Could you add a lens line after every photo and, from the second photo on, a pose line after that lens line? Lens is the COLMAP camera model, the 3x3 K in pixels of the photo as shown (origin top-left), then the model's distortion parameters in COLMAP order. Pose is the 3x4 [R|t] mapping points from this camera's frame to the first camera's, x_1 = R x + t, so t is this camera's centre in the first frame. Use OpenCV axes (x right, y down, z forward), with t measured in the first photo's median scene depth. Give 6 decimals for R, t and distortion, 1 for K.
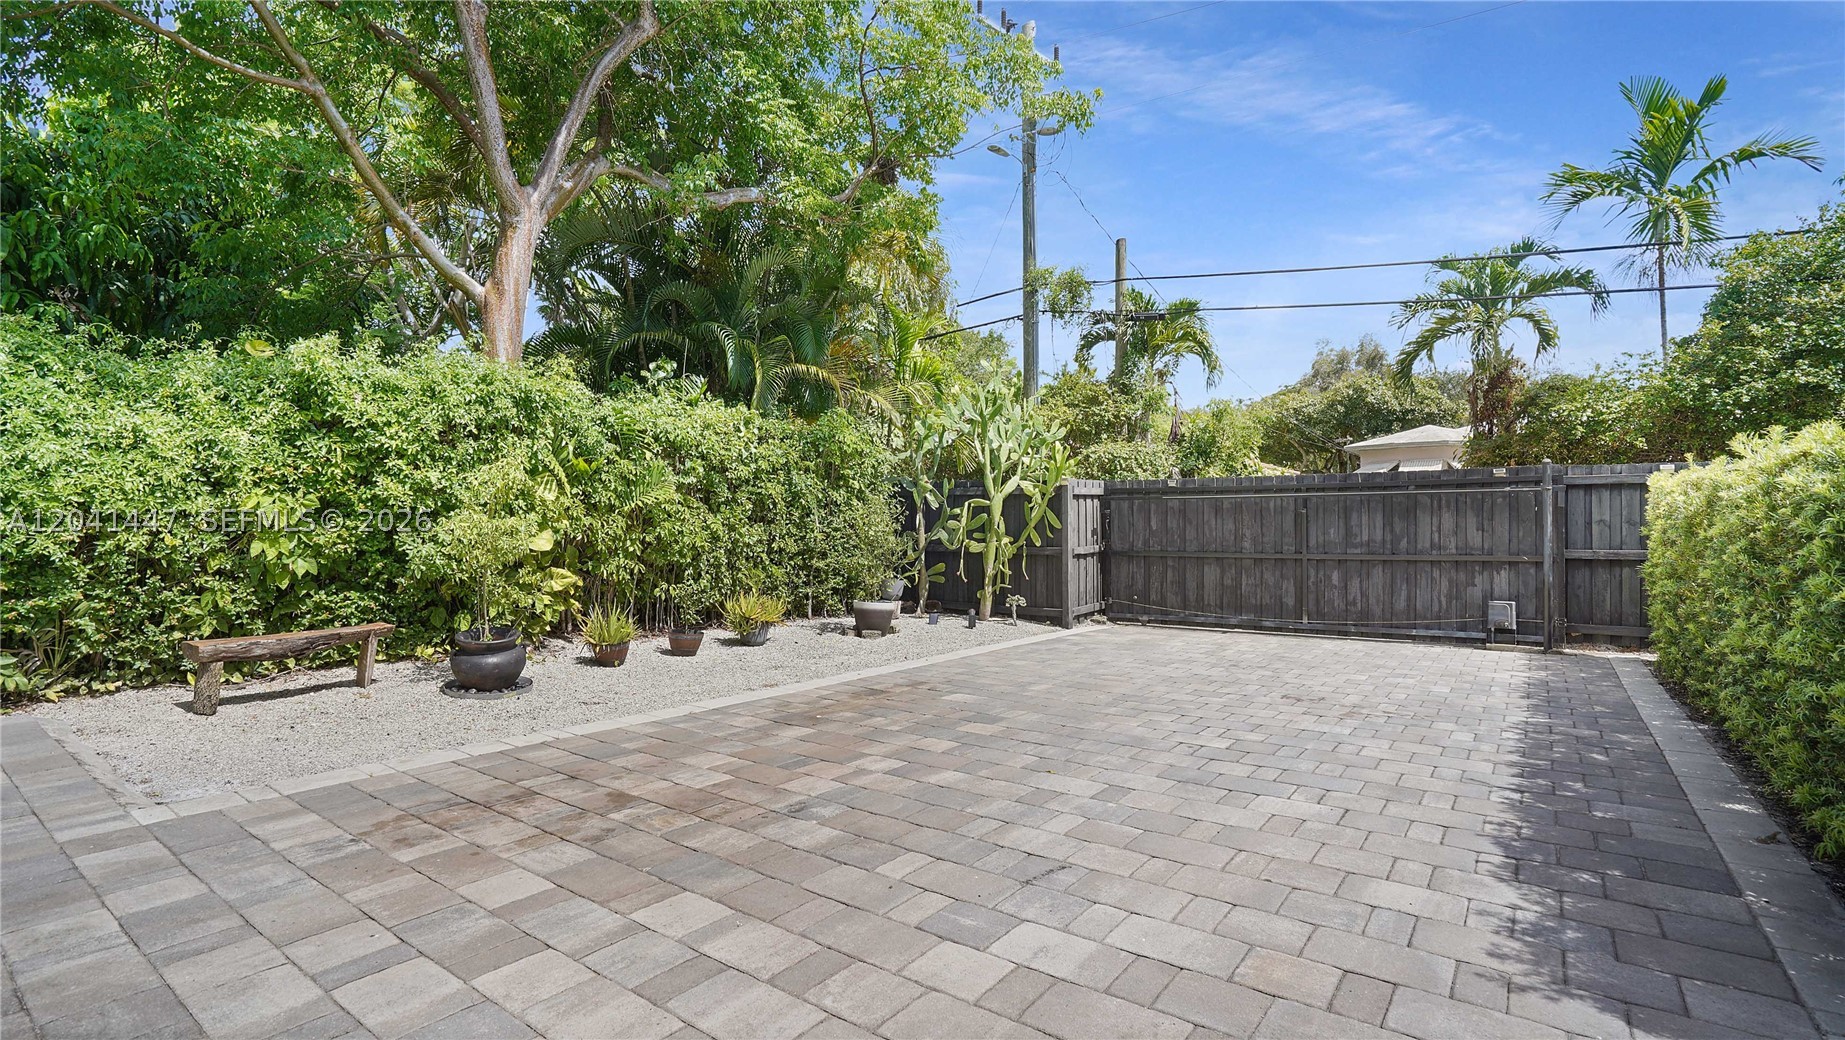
lens RADIAL K [[873.7, 0, 891.8], [0, 873.7, 518.0], [0, 0, 1]] dist [-0.043506, 0.012588]
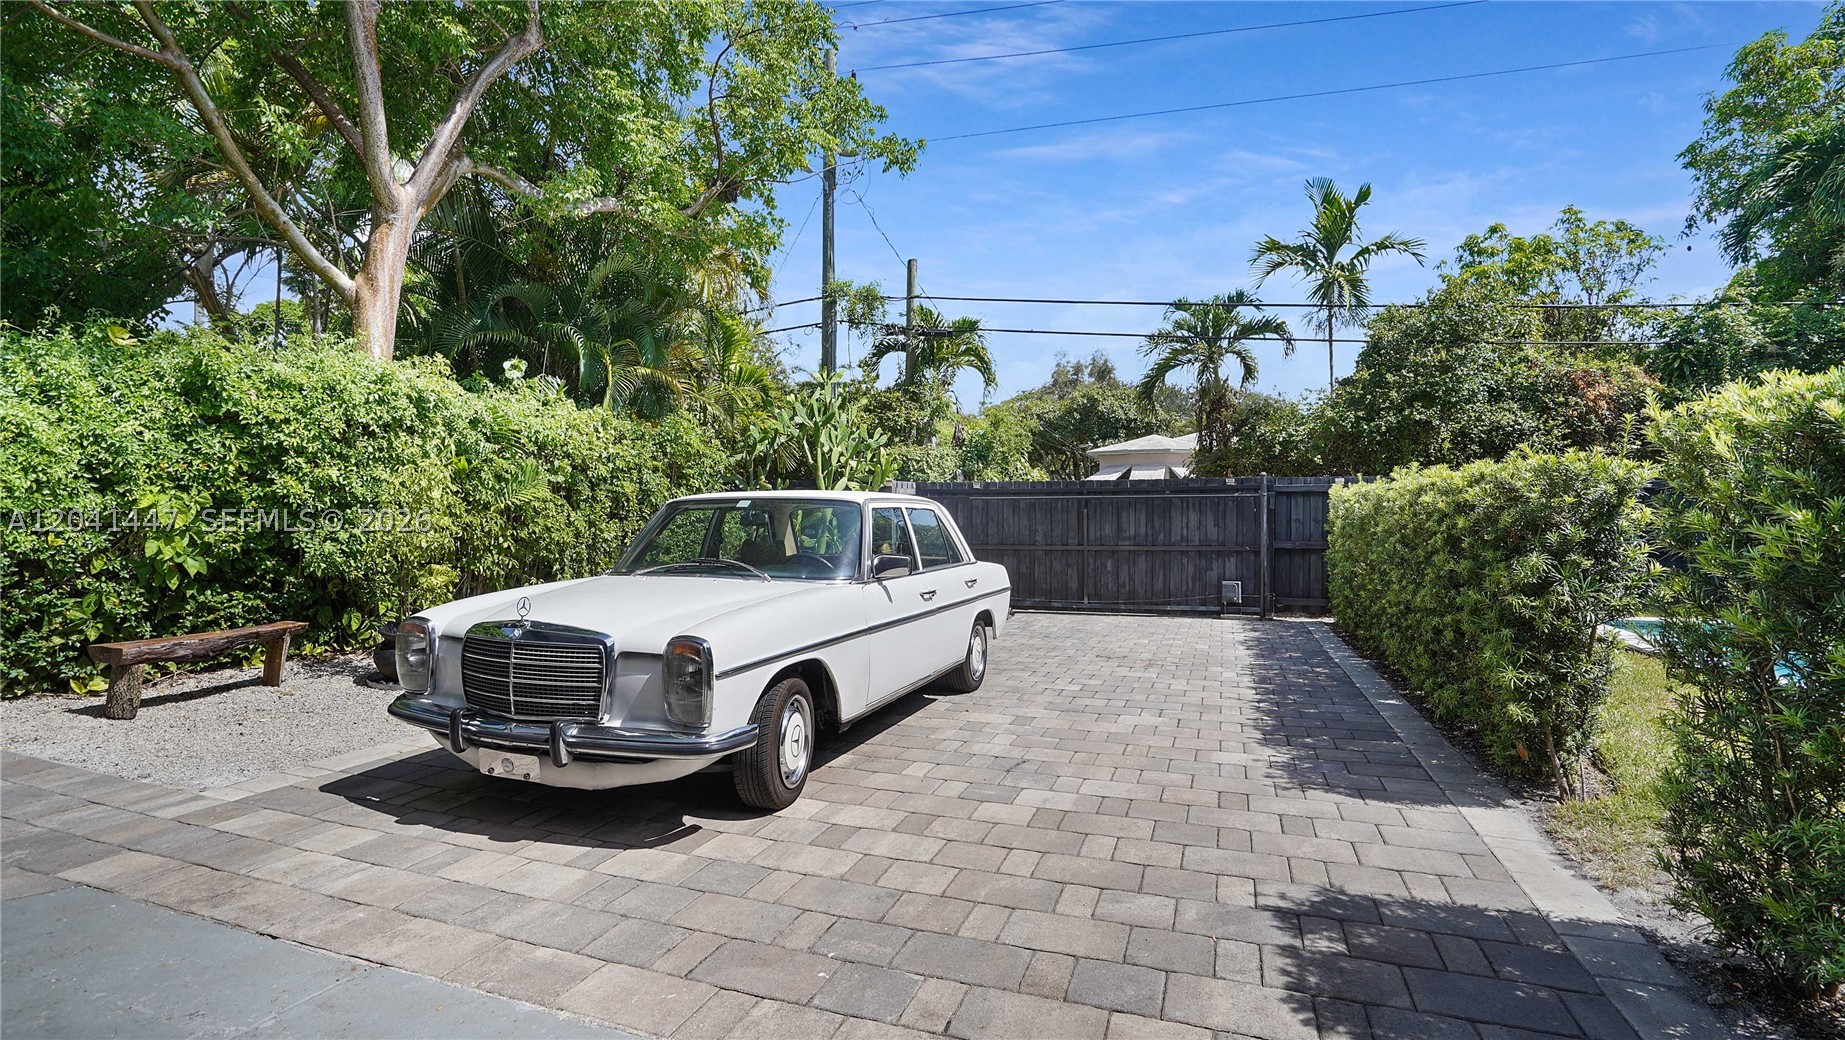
lens RADIAL K [[873.7, 0, 907.6], [0, 873.7, 518.7], [0, 0, 1]] dist [-0.043506, 0.012588]
pose [[0.956508, 0.001319, 0.291704, -0.140029], [-0.003322, 0.999974, 0.006373, -0.004165], [-0.291688, -0.007065, 0.956488, -0.112863]]
